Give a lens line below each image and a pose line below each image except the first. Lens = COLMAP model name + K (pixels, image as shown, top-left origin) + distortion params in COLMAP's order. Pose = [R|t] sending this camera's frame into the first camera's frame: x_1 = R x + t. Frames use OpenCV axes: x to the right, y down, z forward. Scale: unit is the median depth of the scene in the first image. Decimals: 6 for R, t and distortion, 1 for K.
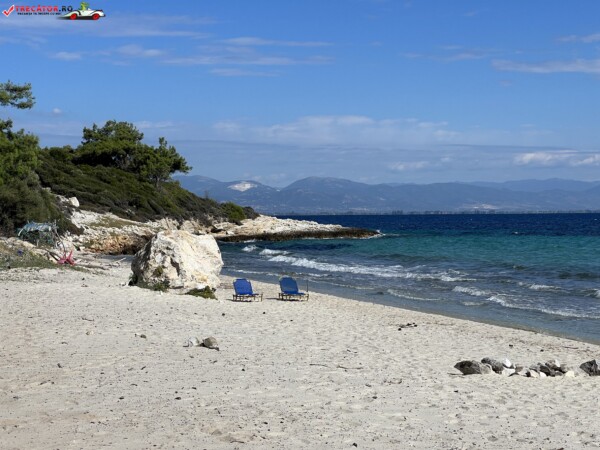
lens RADIAL K [[1326.5, 0, 300.0], [0, 1326.5, 225.0], [0, 0, 1]] dist [-0.315036, 7.197831]
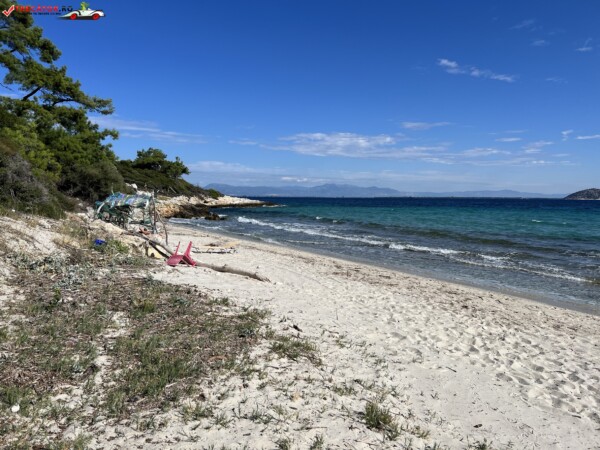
lens RADIAL K [[445.4, 0, 301.2], [0, 445.4, 223.2], [0, 0, 1]] dist [0.055803, -0.057941]
pose [[0.979493, 0.005668, 0.201398, -0.054453], [-0.015976, 0.998642, 0.049594, 0.000149], [-0.200843, -0.051794, 0.978253, 0.262483]]
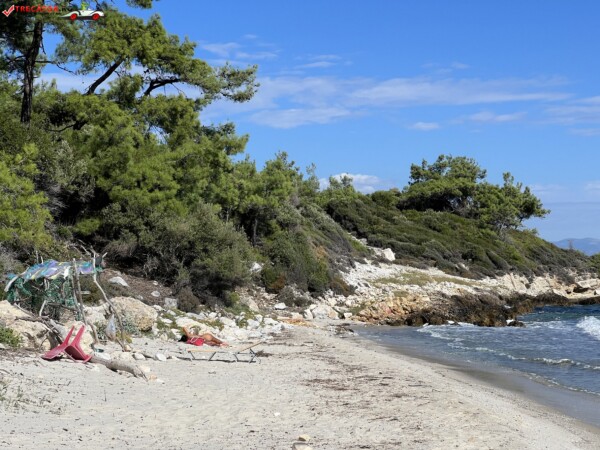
lens RADIAL K [[1326.5, 0, 300.0], [0, 1326.5, 225.0], [0, 0, 1]] dist [-0.315036, 7.197831]
pose [[0.957637, -0.028760, -0.286539, 0.001940], [0.014690, 0.998584, -0.051132, 0.003498], [0.287604, 0.044756, 0.956703, 0.209962]]
